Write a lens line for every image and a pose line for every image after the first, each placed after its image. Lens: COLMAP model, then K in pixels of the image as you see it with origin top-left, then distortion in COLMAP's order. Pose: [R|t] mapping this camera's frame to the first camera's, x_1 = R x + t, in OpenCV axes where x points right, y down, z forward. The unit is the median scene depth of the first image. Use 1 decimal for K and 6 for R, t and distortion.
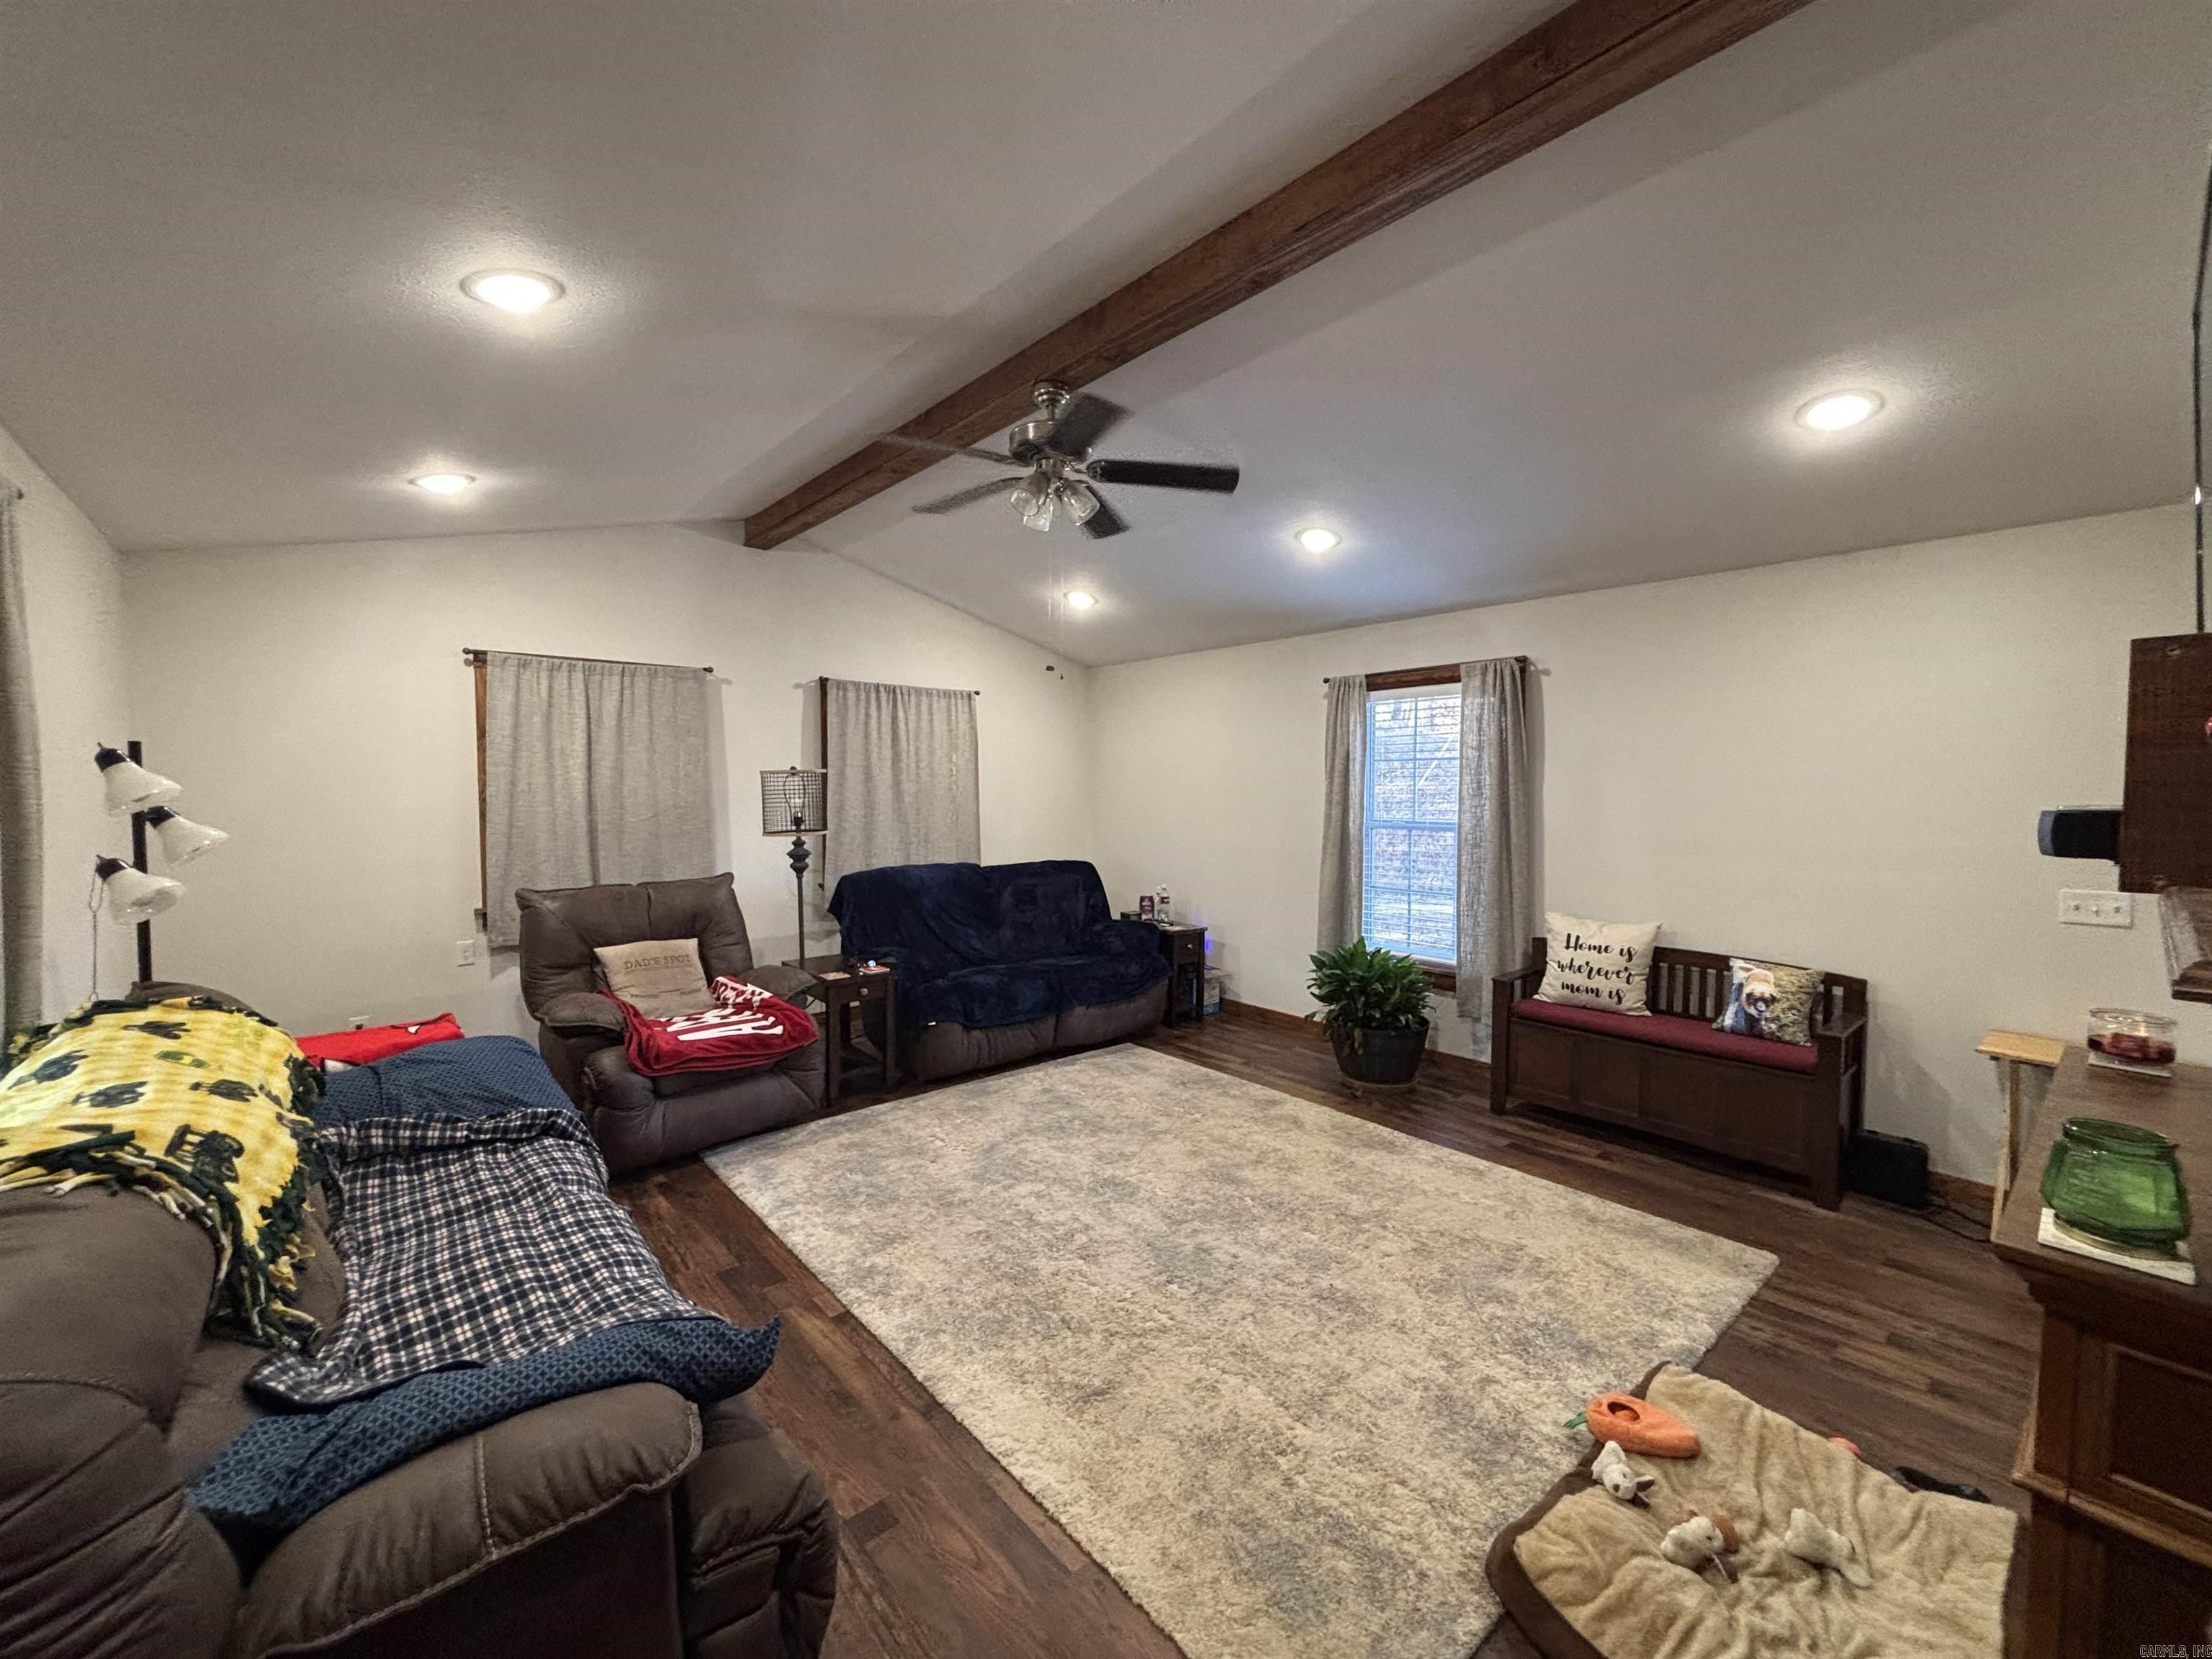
lens RADIAL K [[886.9, 0, 1108.7], [0, 886.9, 823.5], [0, 0, 1]] dist [0.035947, -0.029514]
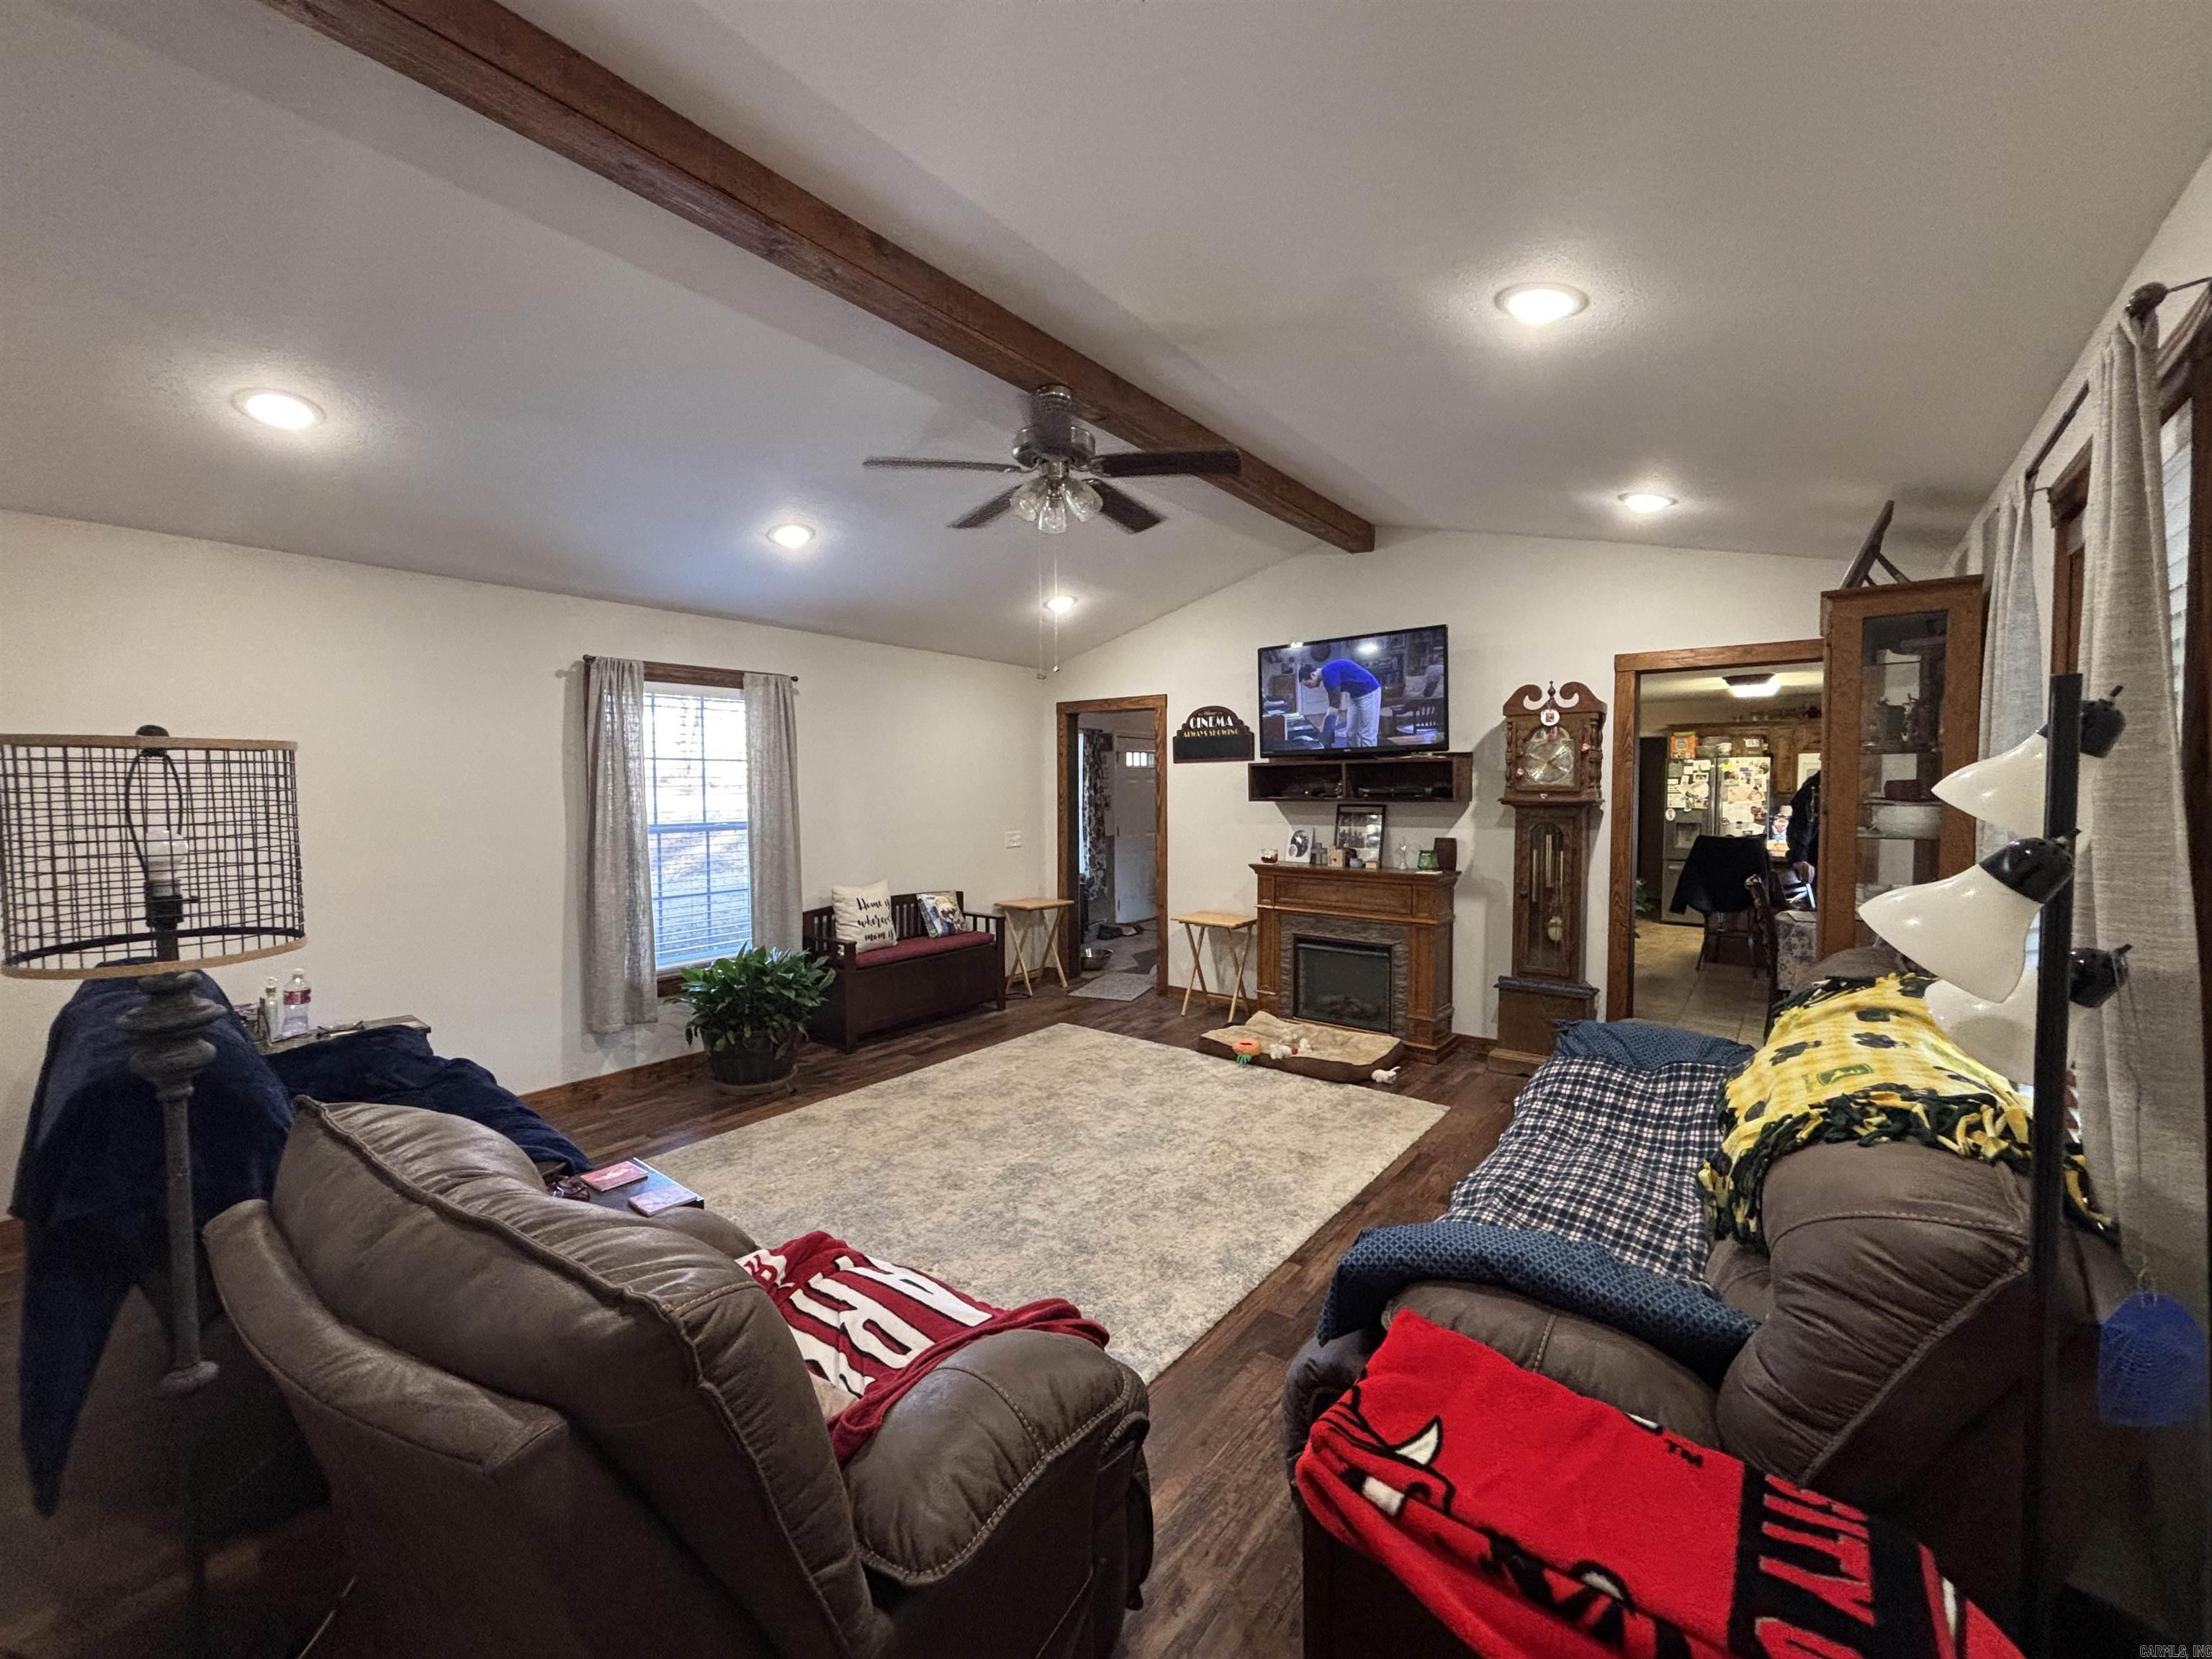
lens RADIAL K [[882.6, 0, 1093.6], [0, 882.6, 819.5], [0, 0, 1]] dist [0.002869, -0.000469]
pose [[-0.175361, -0.036605, 0.983823, -0.856693], [0.050437, 0.997662, 0.046110, -0.036143], [-0.983211, 0.057707, -0.173105, 0.922234]]
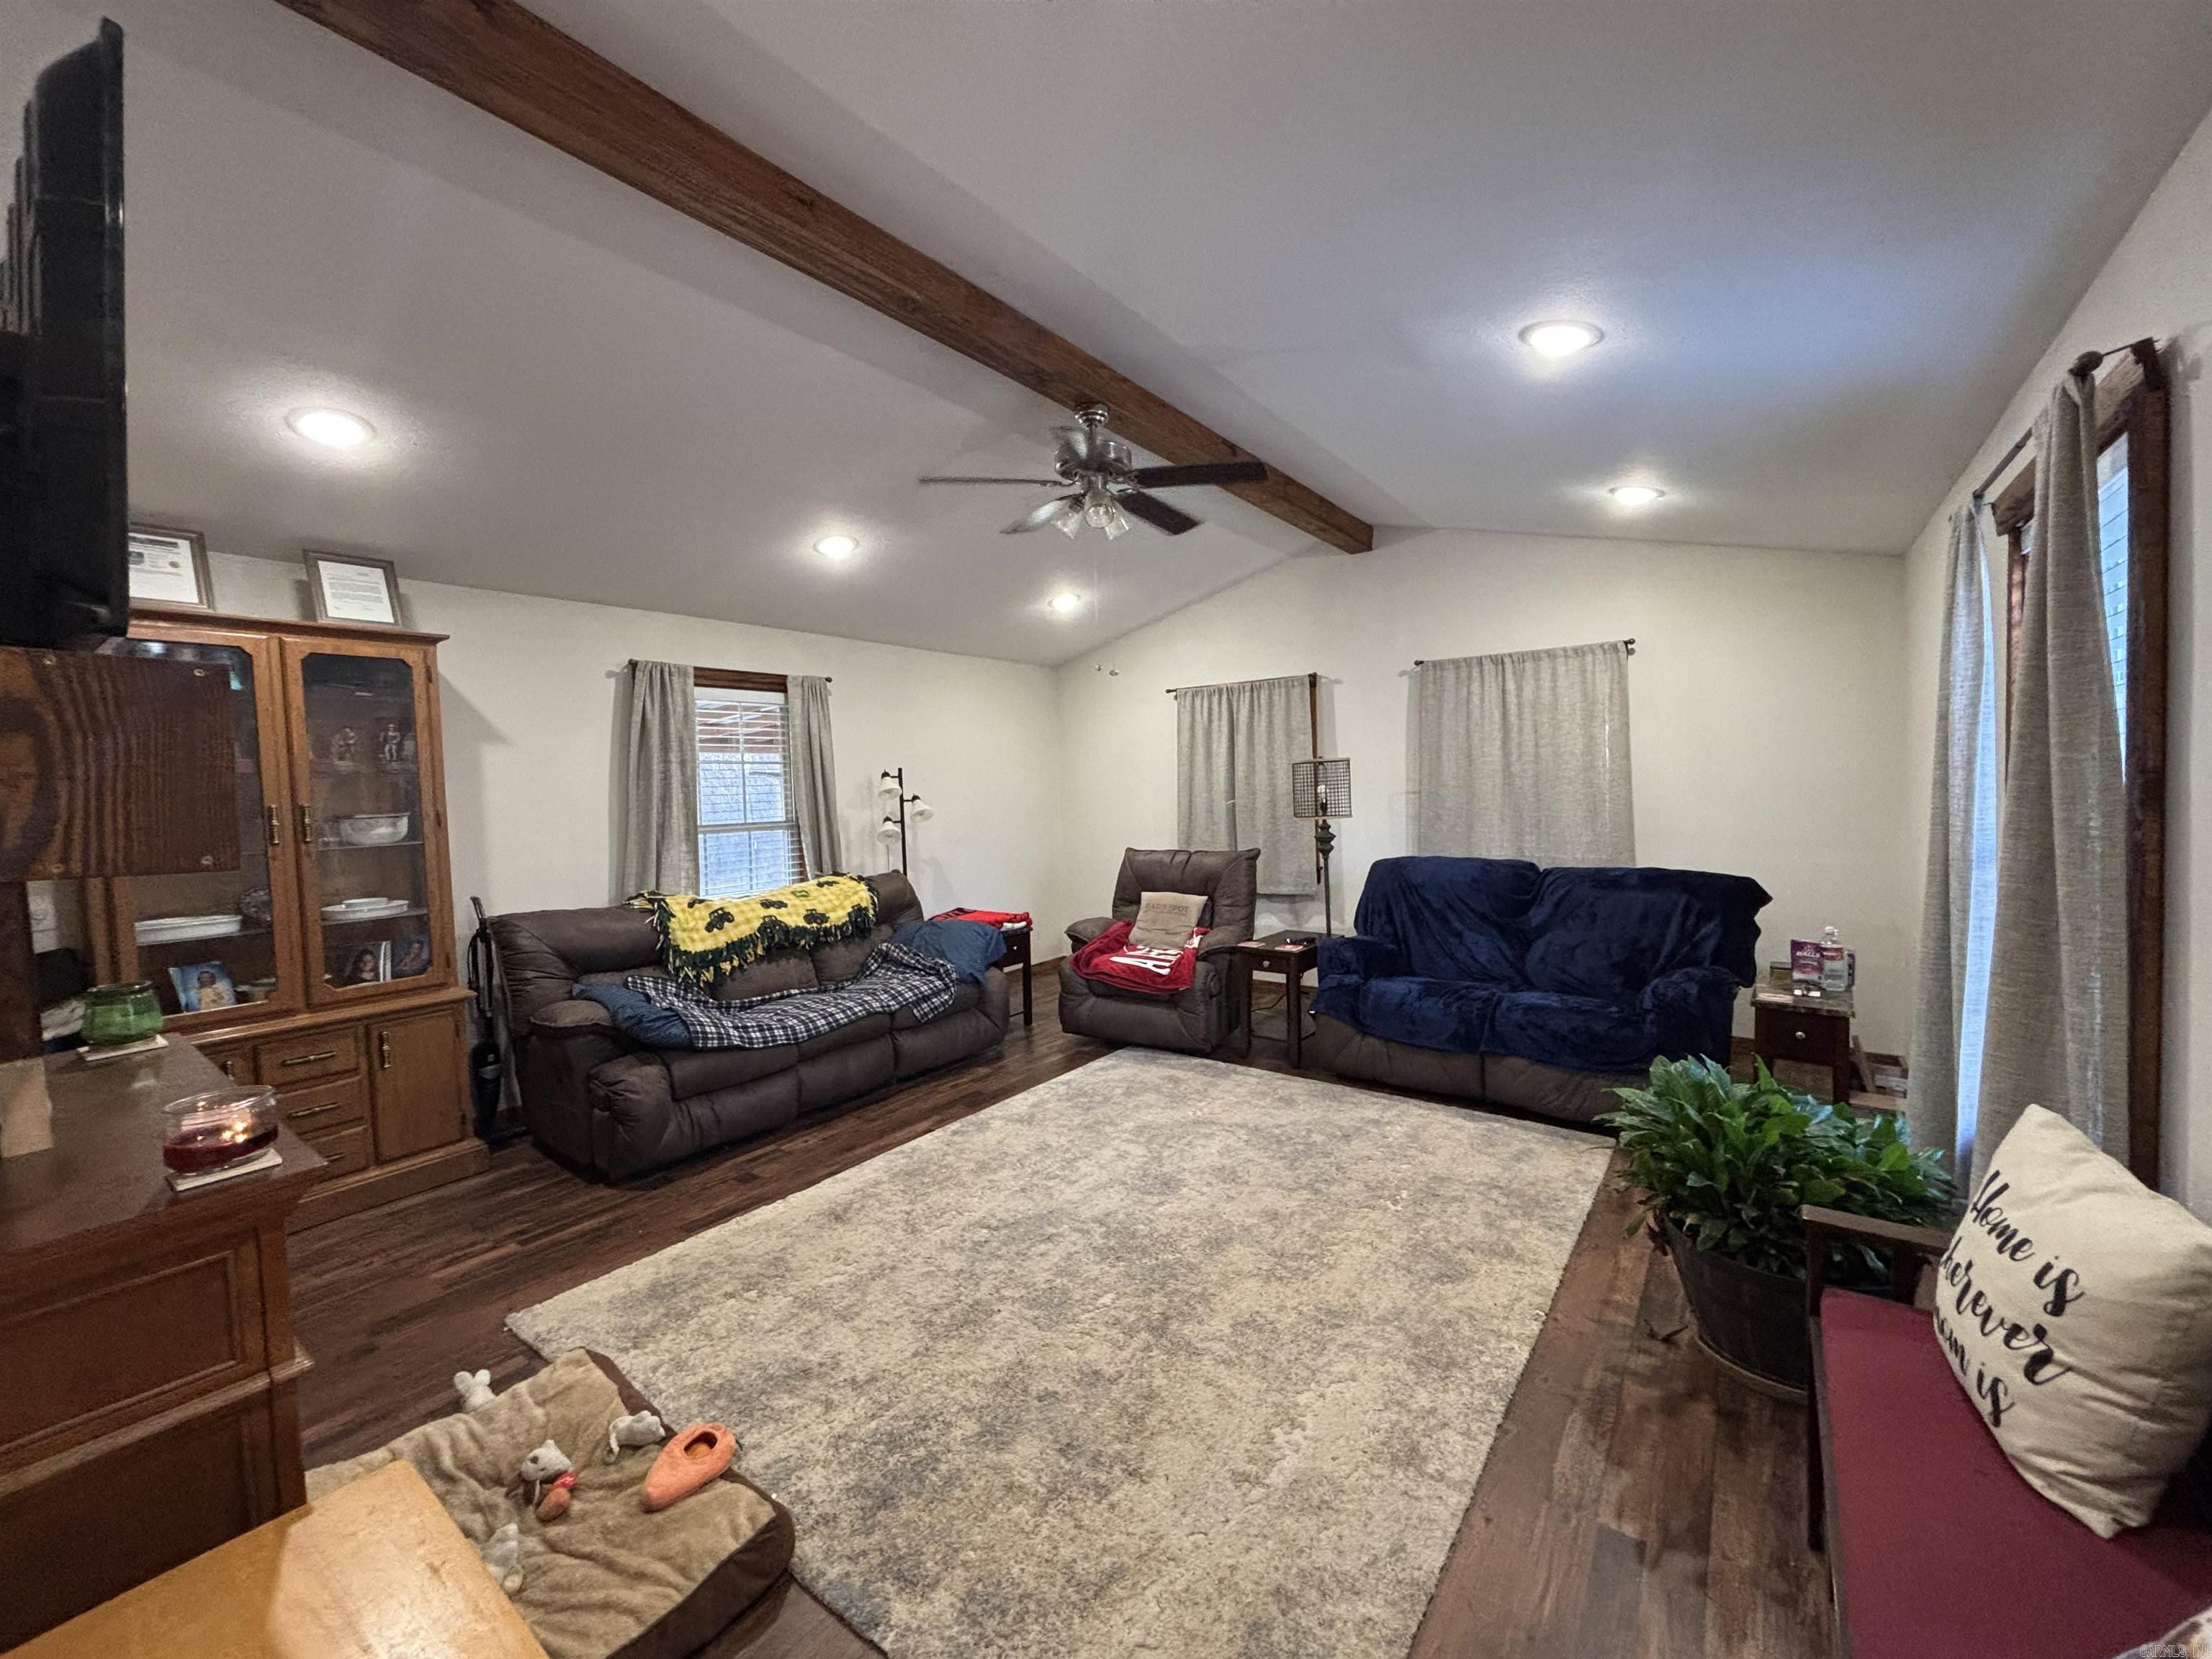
lens RADIAL K [[894.6, 0, 1102.9], [0, 894.6, 823.9], [0, 0, 1]] dist [0.007565, -0.002798]
pose [[0.213998, 0.035711, -0.976181, 0.808261], [-0.015212, 0.999332, 0.033223, -0.015642], [0.976716, 0.007740, 0.214399, 0.626242]]
